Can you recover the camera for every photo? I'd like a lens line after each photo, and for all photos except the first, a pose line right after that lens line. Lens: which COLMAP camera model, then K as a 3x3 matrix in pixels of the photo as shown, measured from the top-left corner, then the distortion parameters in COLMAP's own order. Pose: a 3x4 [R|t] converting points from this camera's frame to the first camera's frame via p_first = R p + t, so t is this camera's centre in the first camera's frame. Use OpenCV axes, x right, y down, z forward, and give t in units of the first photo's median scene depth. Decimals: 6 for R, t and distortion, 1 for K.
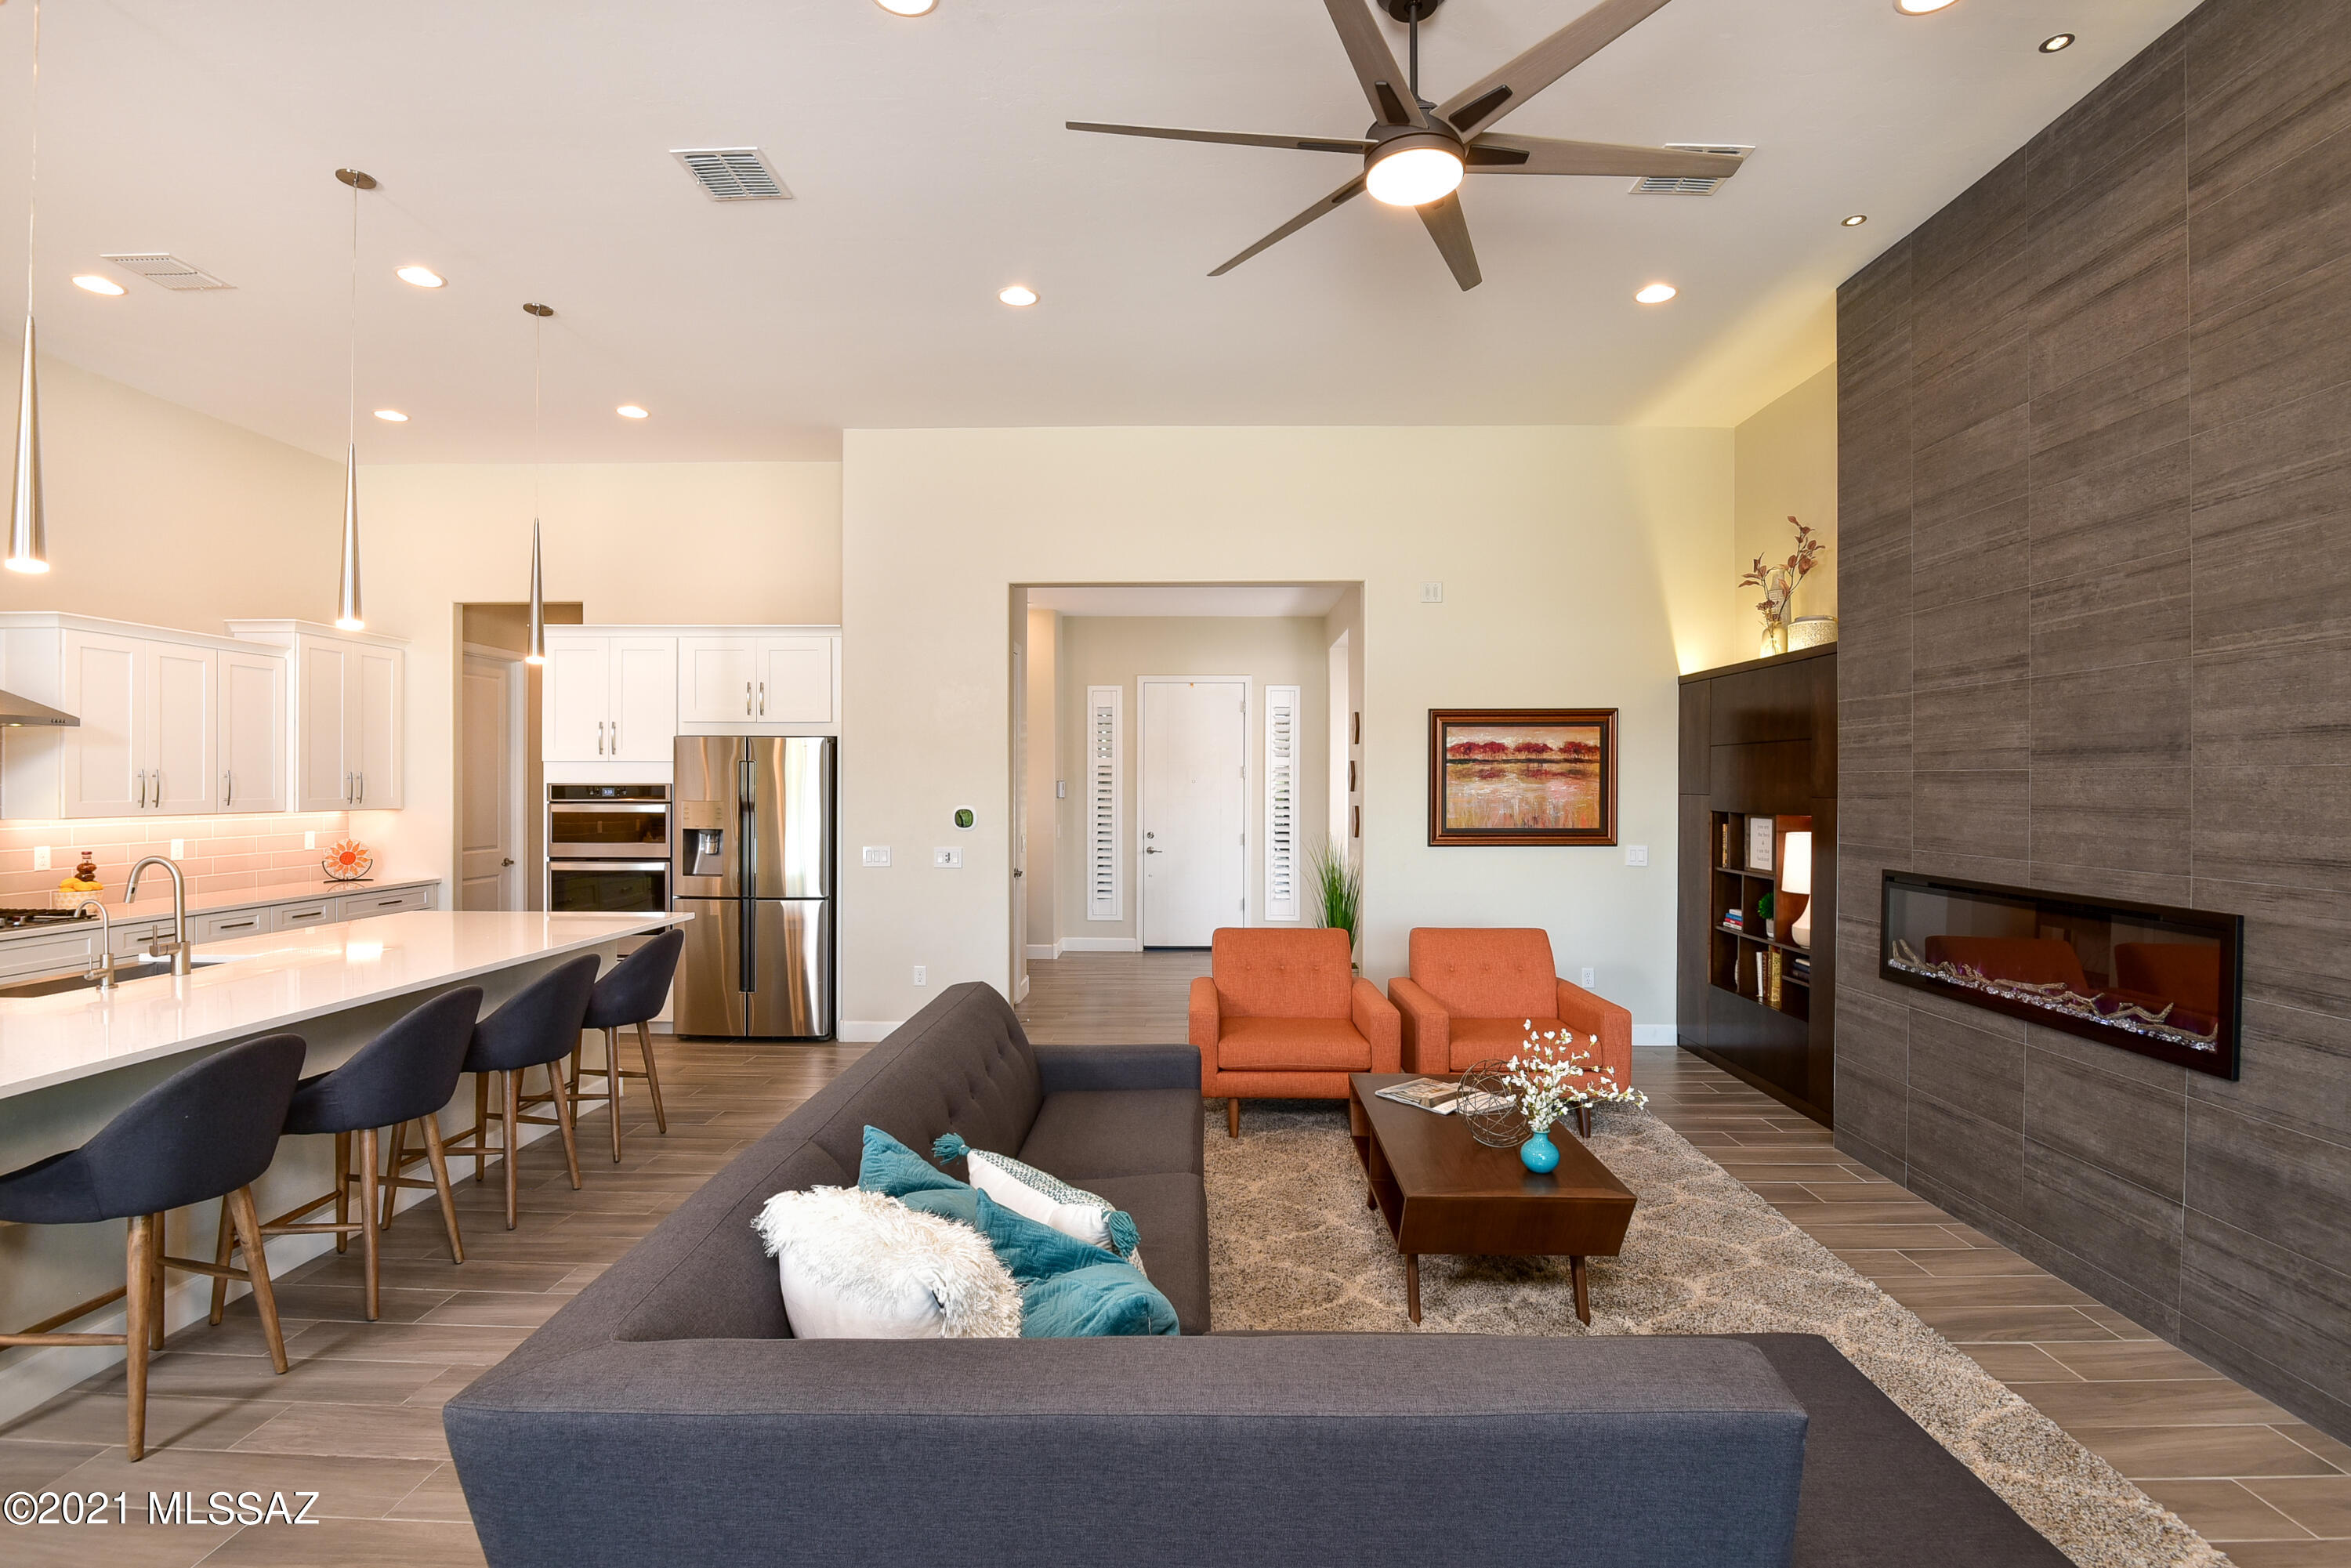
lens RADIAL K [[1090.9, 0, 1200.8], [0, 1090.9, 781.7], [0, 0, 1]] dist [-0.015721, -0.004694]
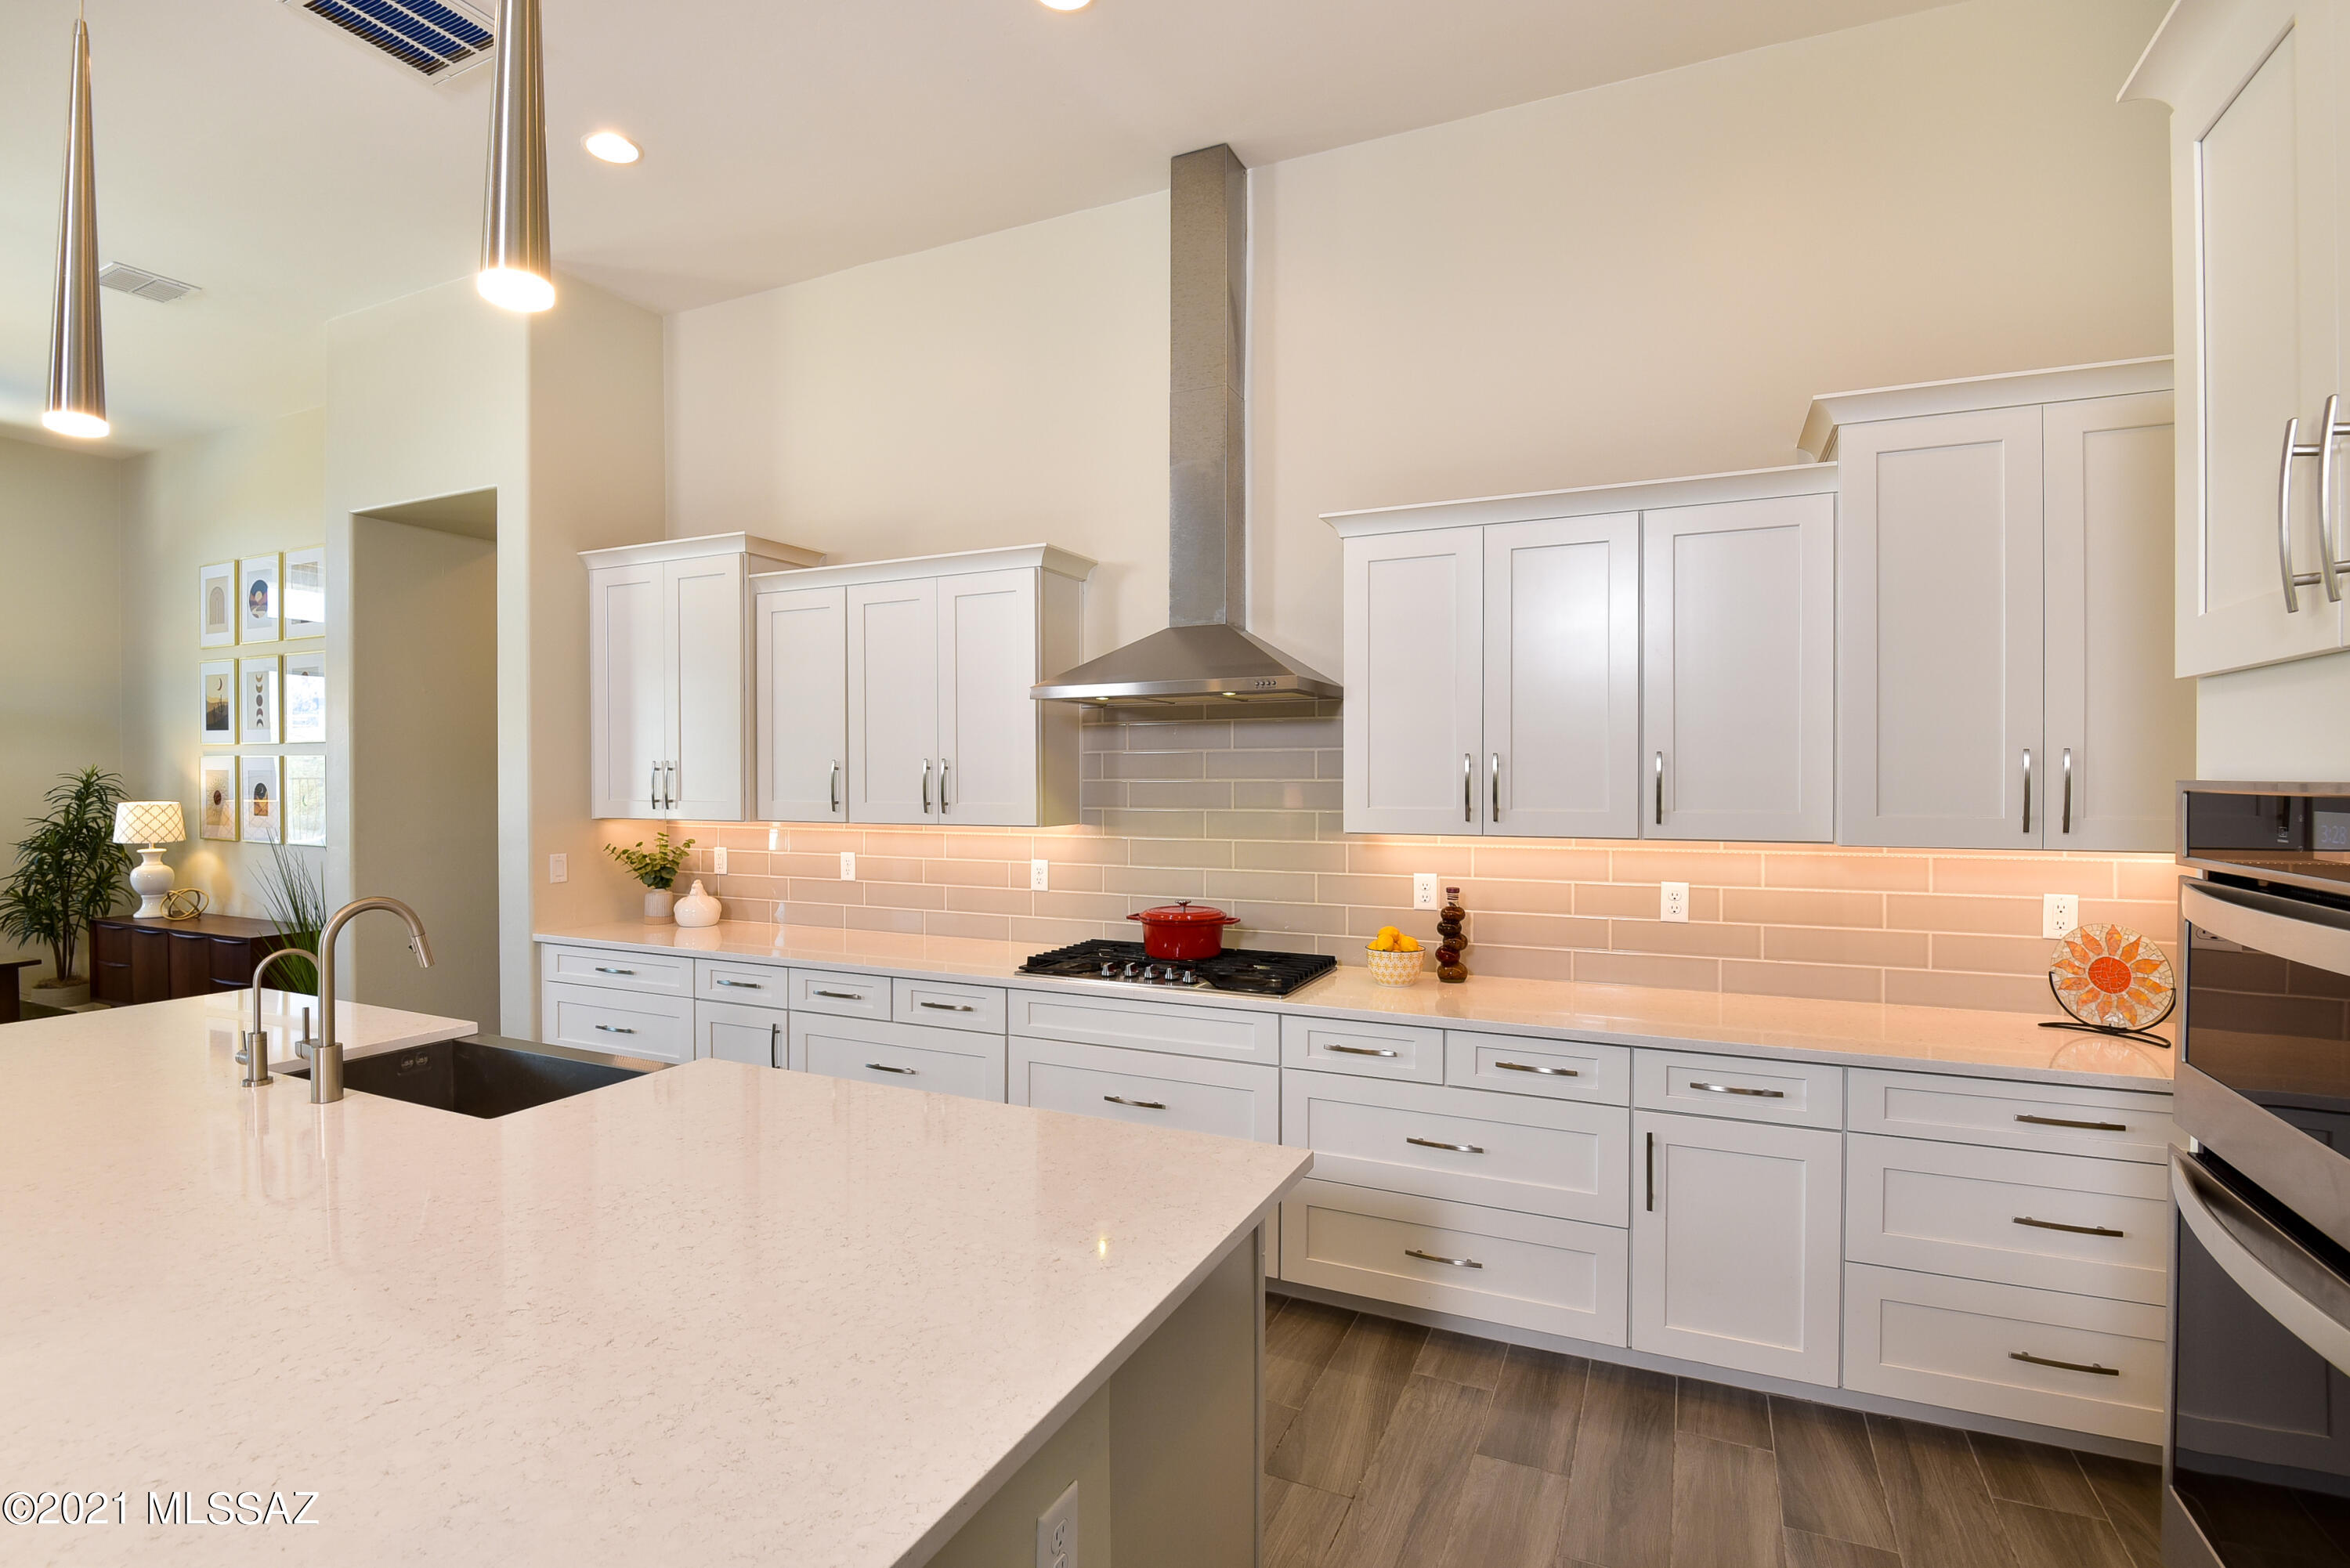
lens RADIAL K [[1090.4, 0, 1130.5], [0, 1090.4, 792.5], [0, 0, 1]] dist [-0.015721, -0.004694]
pose [[-0.414077, 0.012935, -0.910150, -0.345550], [0.001677, 0.999908, 0.013447, 0.000646], [0.910240, 0.004042, -0.414060, 0.967202]]
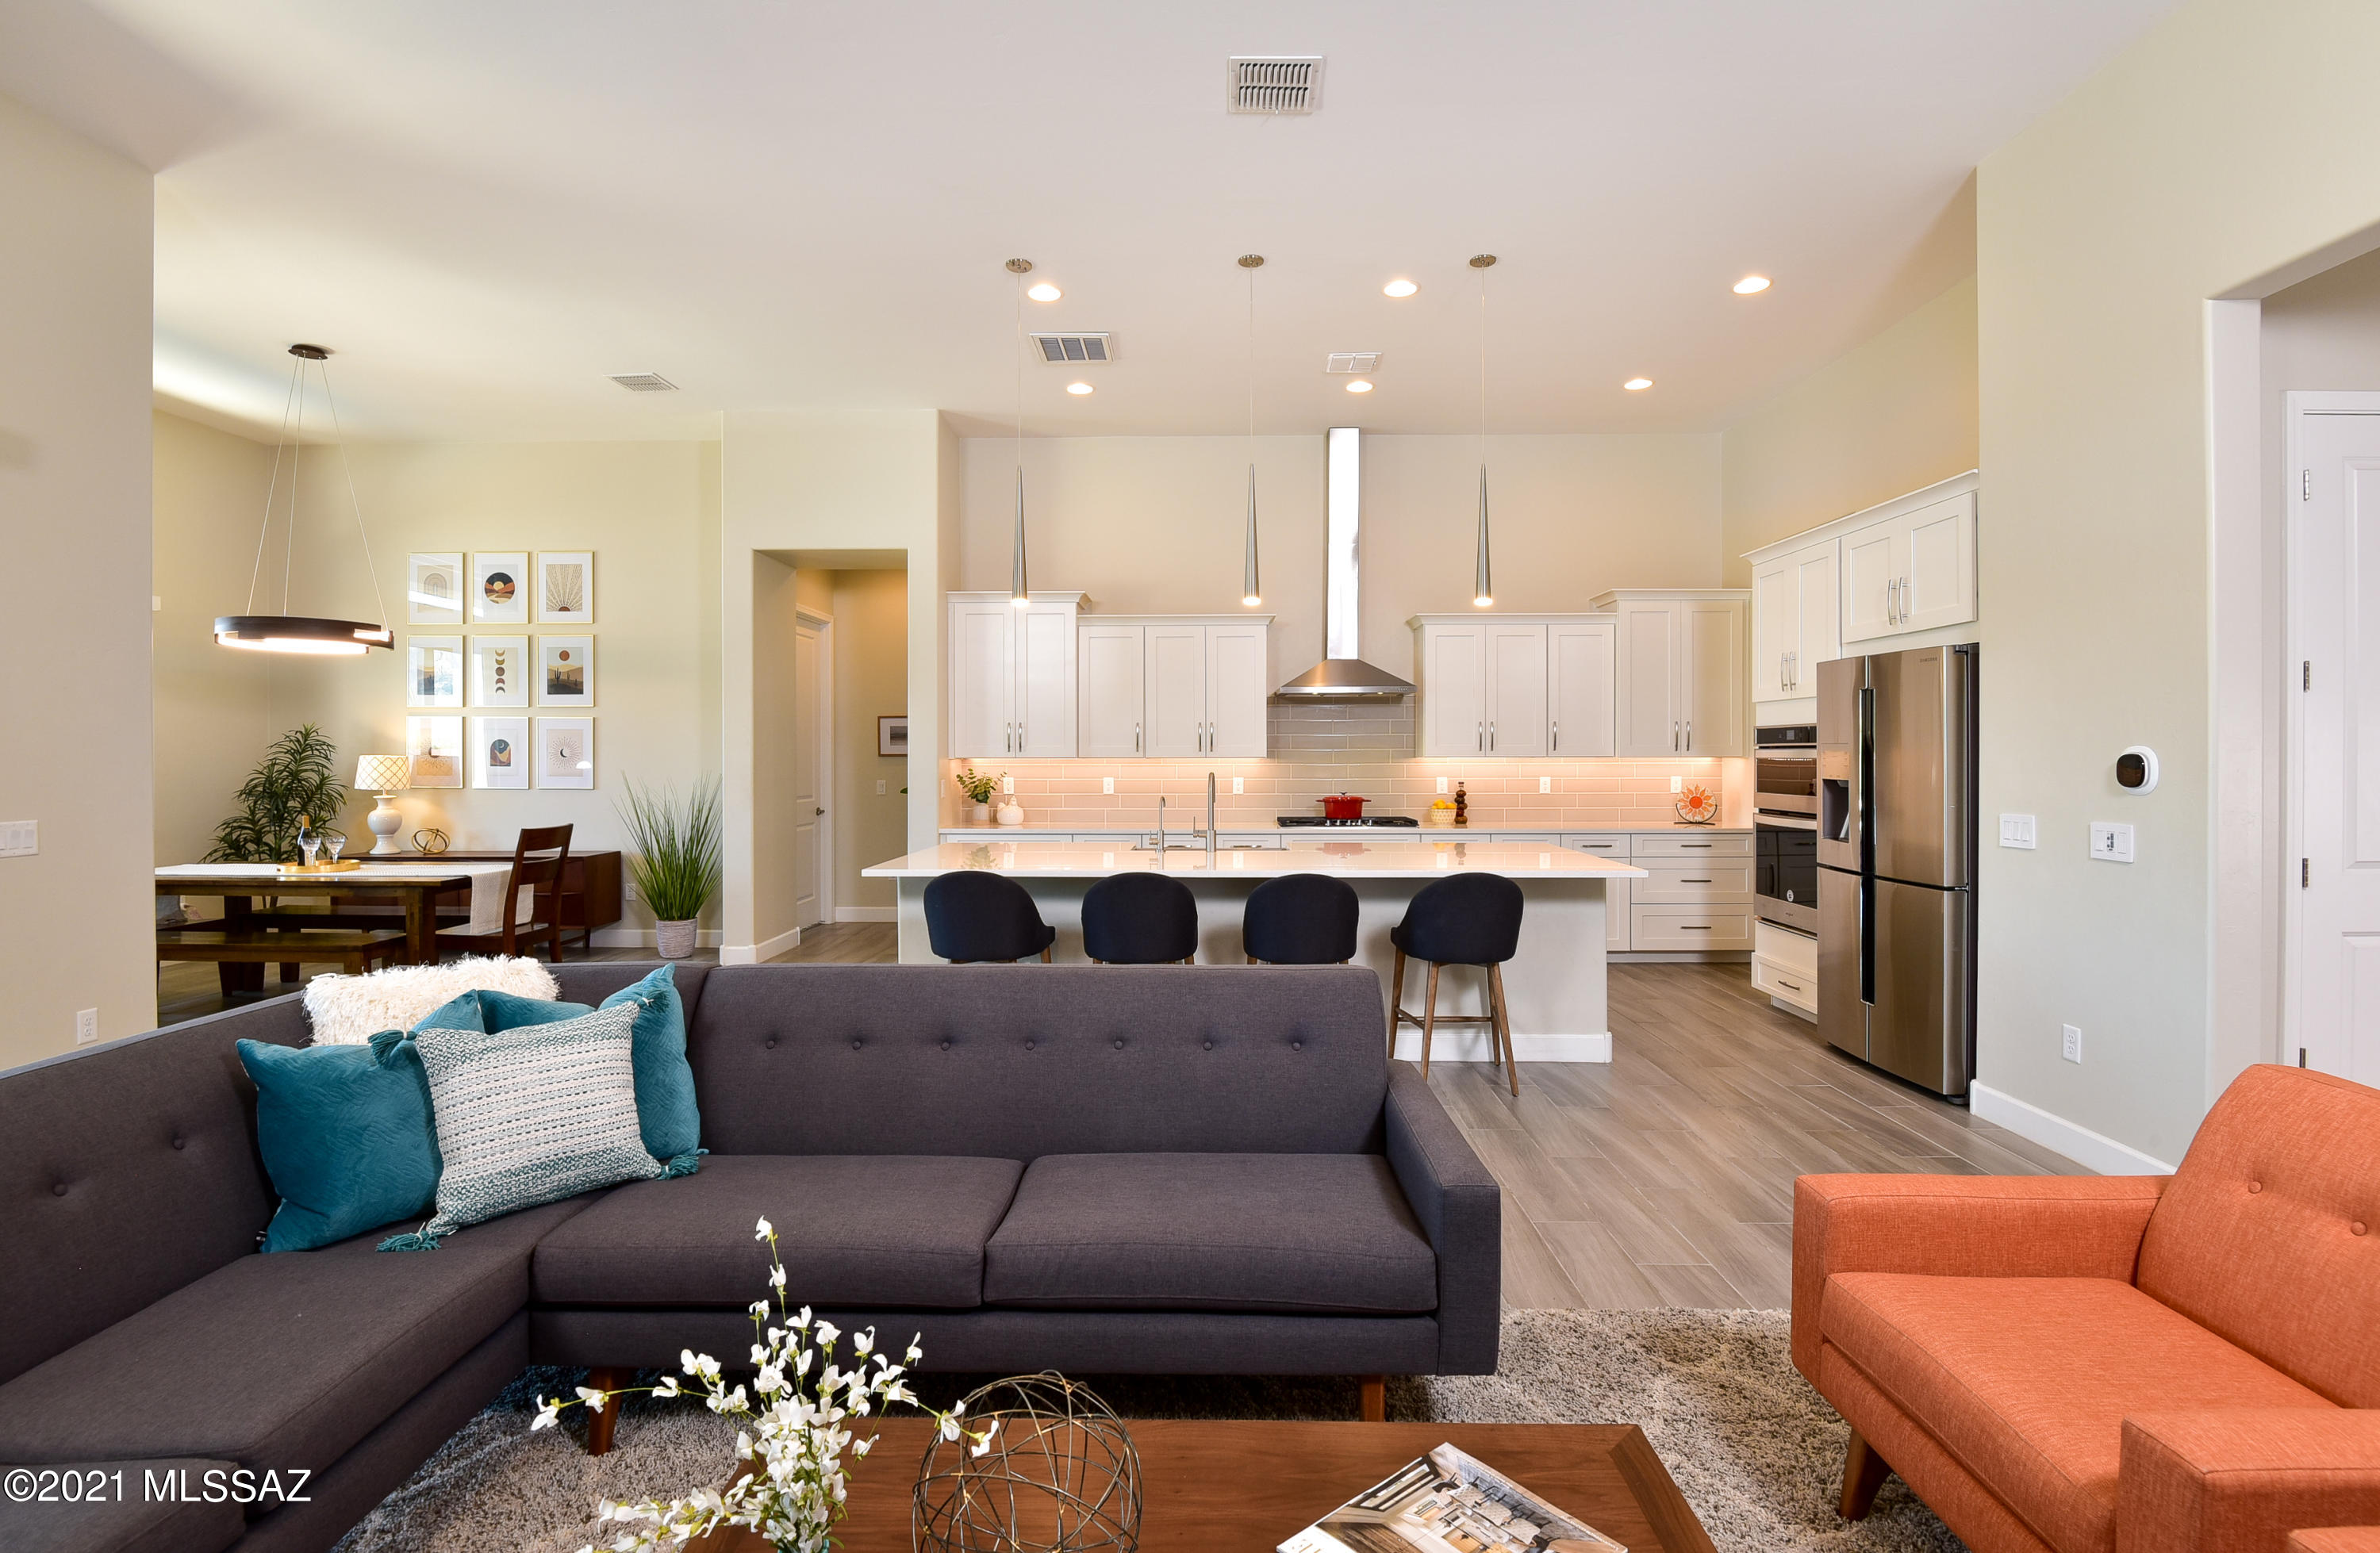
lens RADIAL K [[1092.8, 0, 1181.0], [0, 1092.8, 766.1], [0, 0, 1]] dist [-0.012307, -0.000099]
pose [[-0.010624, 0.010215, -0.999891, 0.342698], [0.002944, 0.999944, 0.010184, 0.025670], [0.999939, -0.002835, -0.010654, 0.574808]]
